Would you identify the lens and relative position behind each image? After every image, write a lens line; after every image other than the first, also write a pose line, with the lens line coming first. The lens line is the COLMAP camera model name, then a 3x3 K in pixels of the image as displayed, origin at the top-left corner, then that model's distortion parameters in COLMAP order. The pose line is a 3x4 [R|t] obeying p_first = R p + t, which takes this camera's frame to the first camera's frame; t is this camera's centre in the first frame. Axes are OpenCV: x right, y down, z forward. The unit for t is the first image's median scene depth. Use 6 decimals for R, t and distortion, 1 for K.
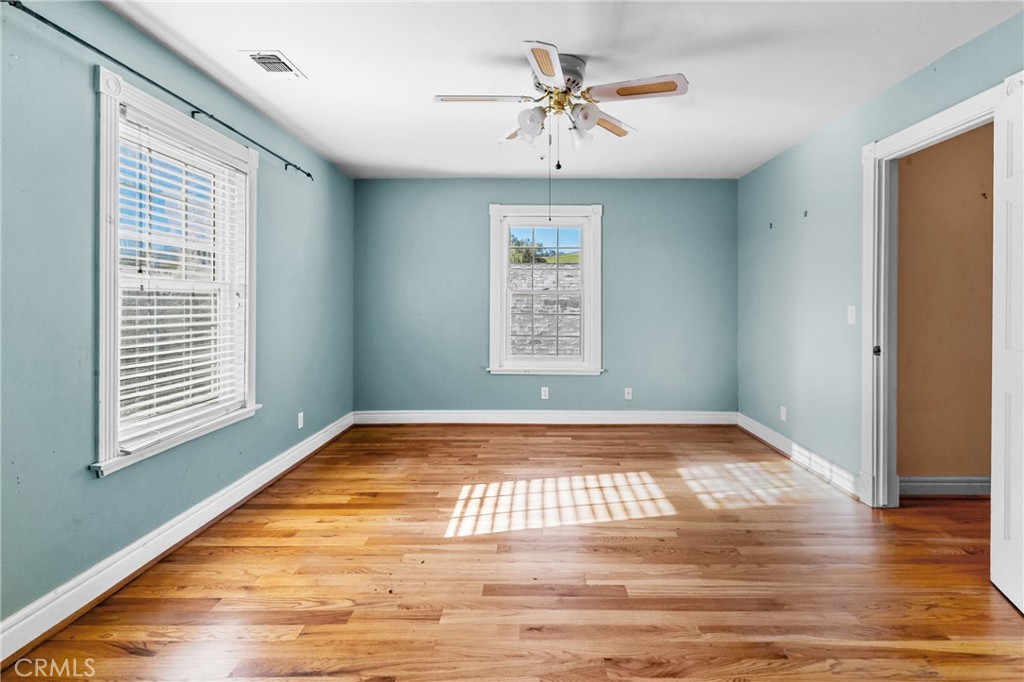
lens RADIAL K [[462.1, 0, 529.8], [0, 462.1, 305.2], [0, 0, 1]] dist [0.000310, 0.000047]
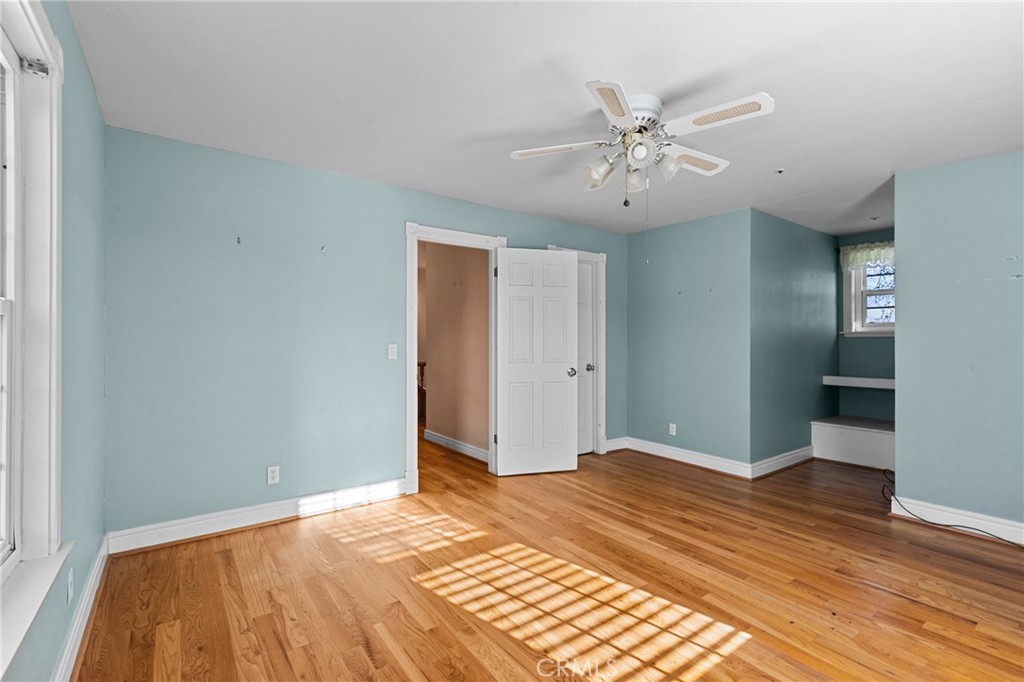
lens RADIAL K [[462.1, 0, 506.8], [0, 462.1, 339.0], [0, 0, 1]] dist [0.000310, 0.000047]
pose [[-0.586962, -0.004257, 0.809603, -0.497013], [-0.001740, 0.999991, 0.003996, -0.019655], [-0.809612, 0.000937, -0.586964, 1.544607]]
